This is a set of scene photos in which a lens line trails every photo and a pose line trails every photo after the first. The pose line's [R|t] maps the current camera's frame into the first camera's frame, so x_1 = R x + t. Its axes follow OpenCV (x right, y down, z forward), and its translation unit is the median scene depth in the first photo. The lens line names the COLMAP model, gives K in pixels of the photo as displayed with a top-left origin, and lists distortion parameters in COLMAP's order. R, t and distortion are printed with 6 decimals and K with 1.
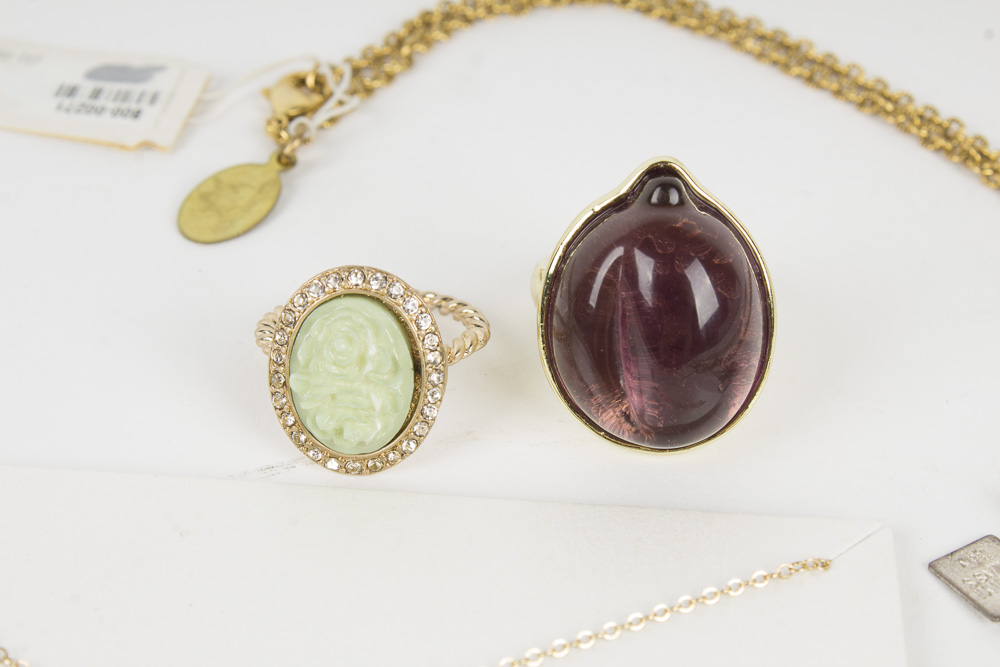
lens RADIAL K [[2175.4, 0, 500.0], [0, 2175.4, 333.5], [0, 0, 1]] dist [0.011677, 0.041172]
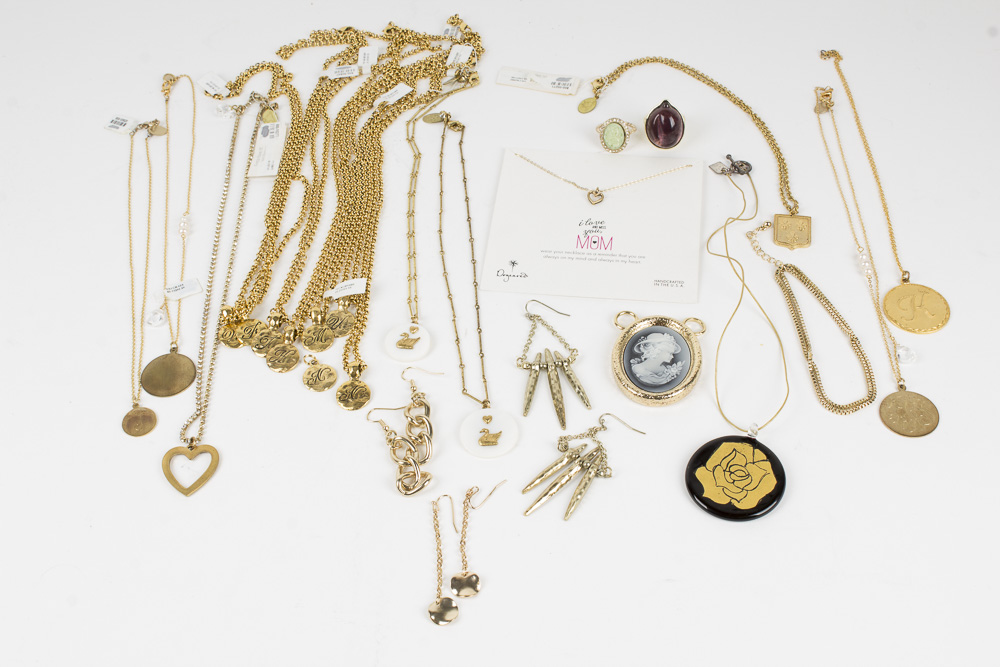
lens RADIAL K [[1391.3, 0, 500.0], [0, 1391.3, 333.5], [0, 0, 1]] dist [-0.011238, -0.015722]
pose [[0.996904, 0.001460, -0.078609, -0.077017], [0.009158, 0.990866, 0.134538, 0.038773], [0.078087, -0.134841, 0.987786, -2.834774]]
